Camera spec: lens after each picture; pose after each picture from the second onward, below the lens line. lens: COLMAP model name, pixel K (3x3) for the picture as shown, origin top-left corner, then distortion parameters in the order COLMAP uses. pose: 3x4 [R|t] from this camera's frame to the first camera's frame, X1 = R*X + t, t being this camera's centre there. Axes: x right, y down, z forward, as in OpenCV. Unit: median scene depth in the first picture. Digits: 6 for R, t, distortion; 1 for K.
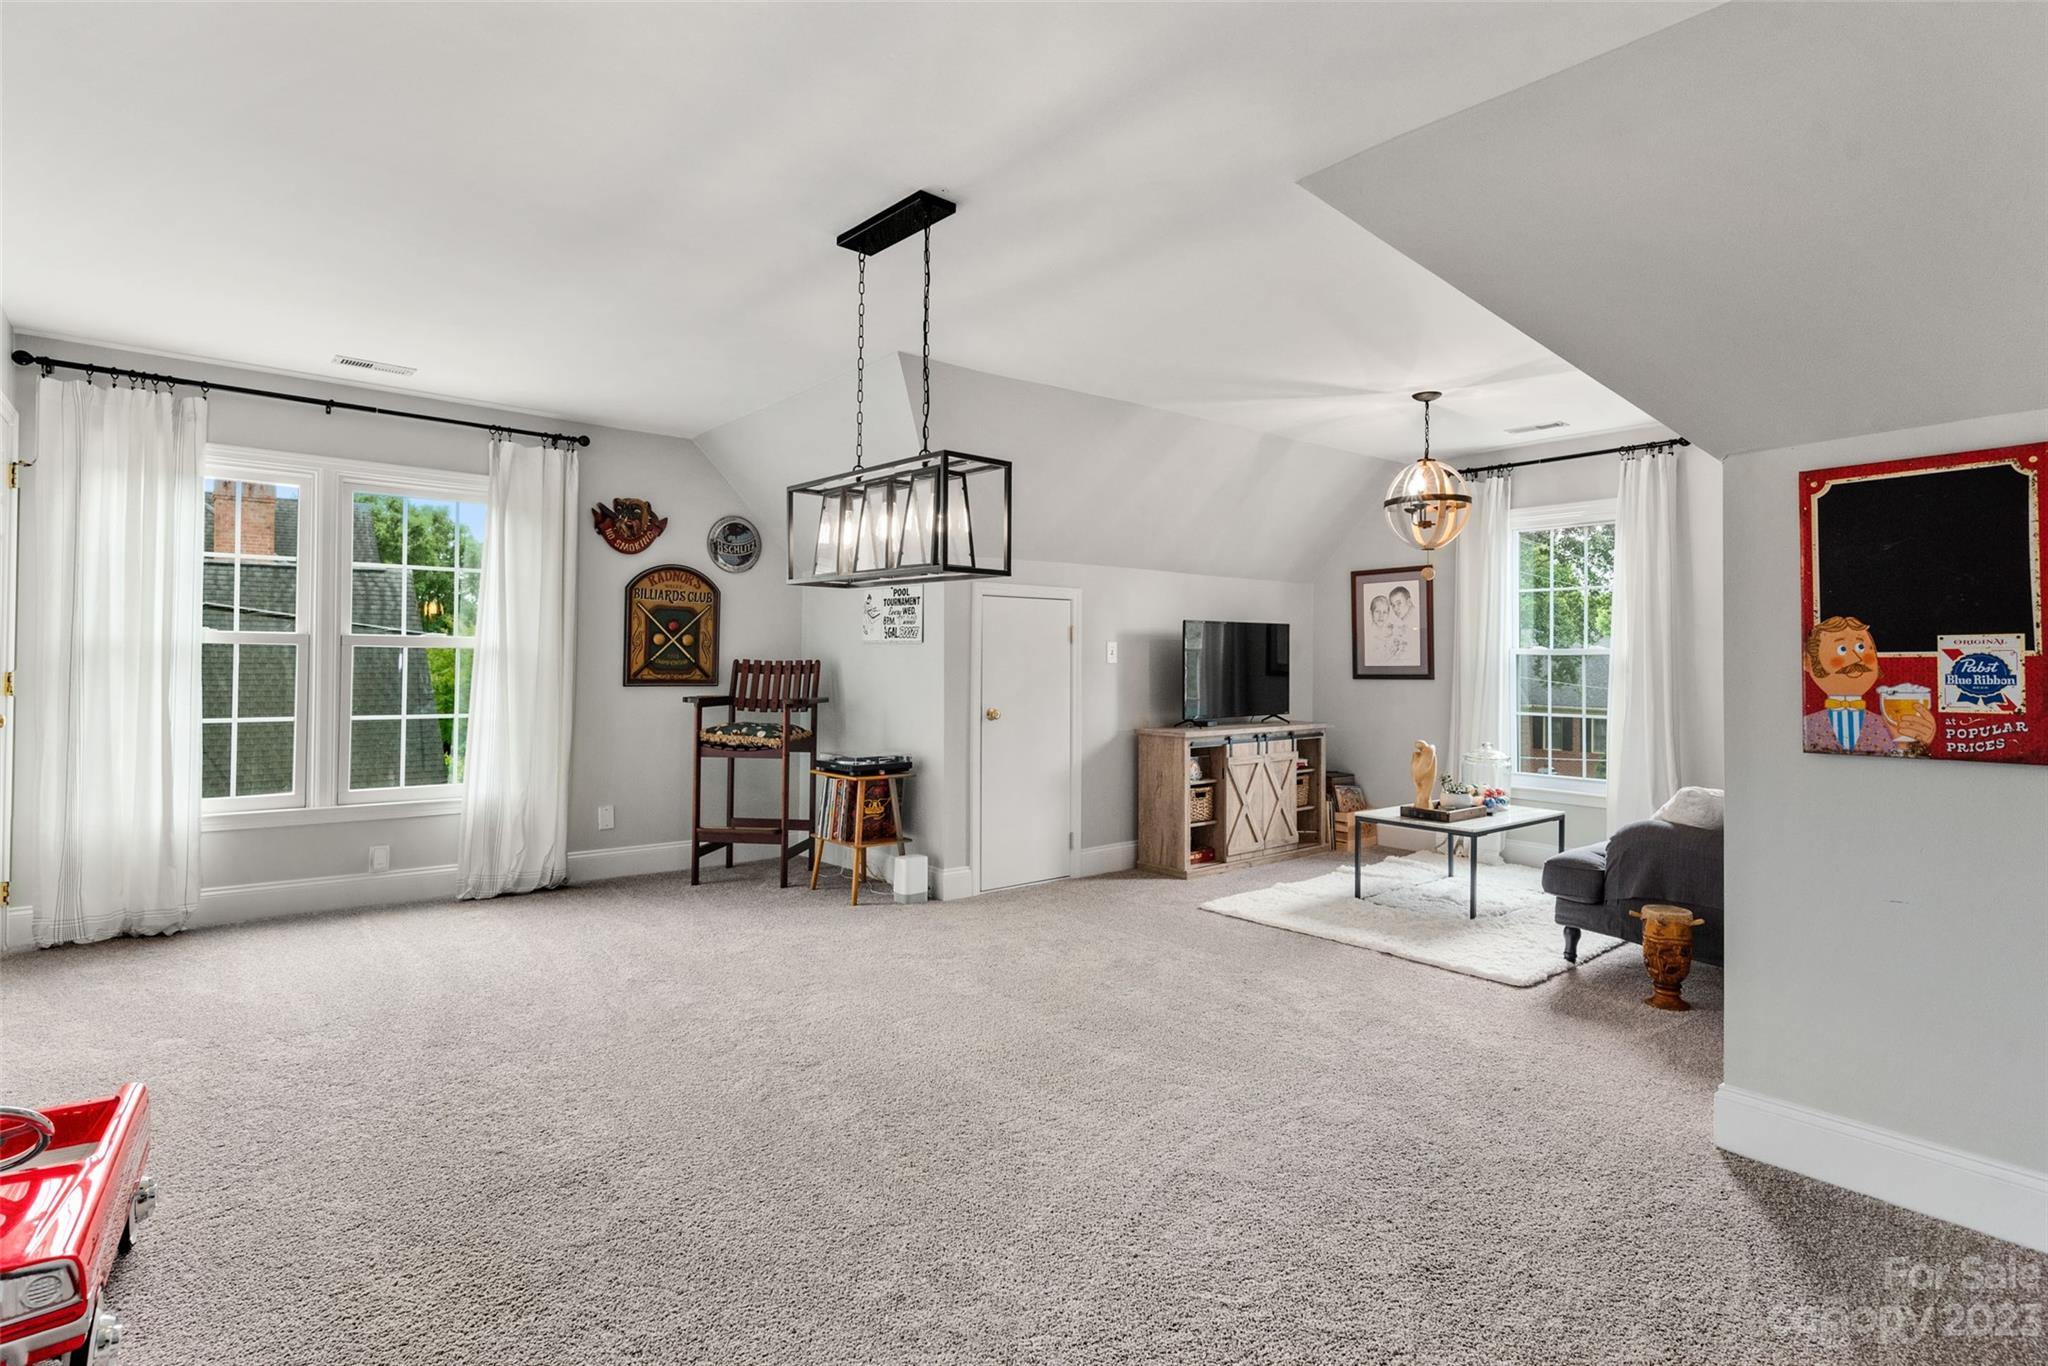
lens RADIAL K [[1024.2, 0, 1027.1], [0, 1024.2, 649.4], [0, 0, 1]] dist [0.176584, 0.000088]
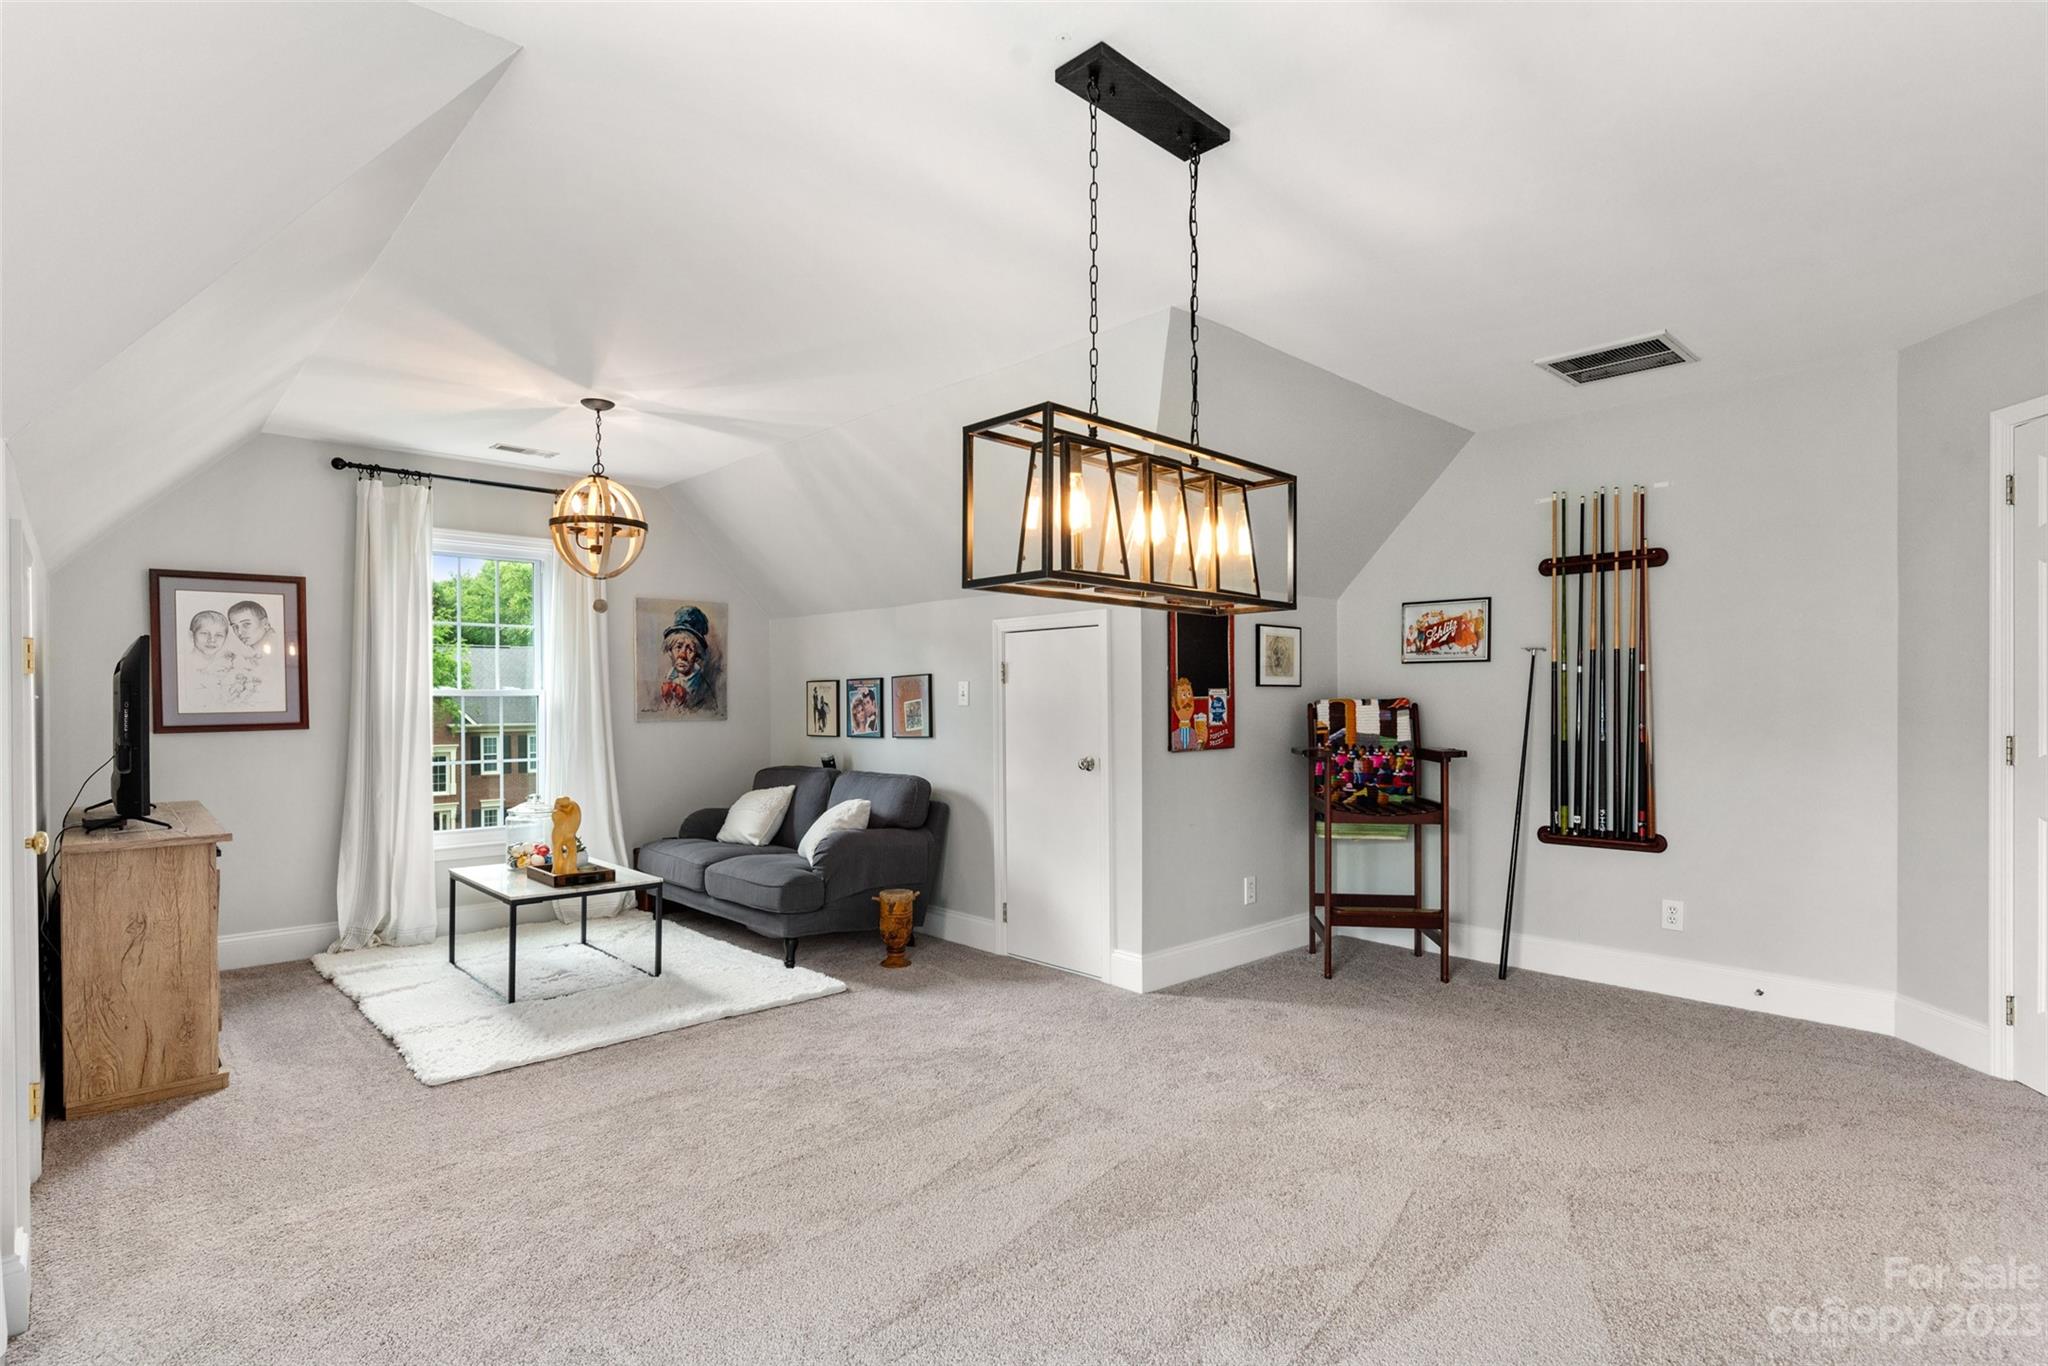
lens RADIAL K [[1056.0, 0, 1024.0], [0, 1056.0, 683.0], [0, 0, 1]] dist [-0.001339, -0.000191]
pose [[-0.029301, 0.015138, 0.999456, -0.803222], [-0.006979, 0.999858, -0.015349, 0.007045], [-0.999546, -0.007424, -0.029191, 1.045124]]
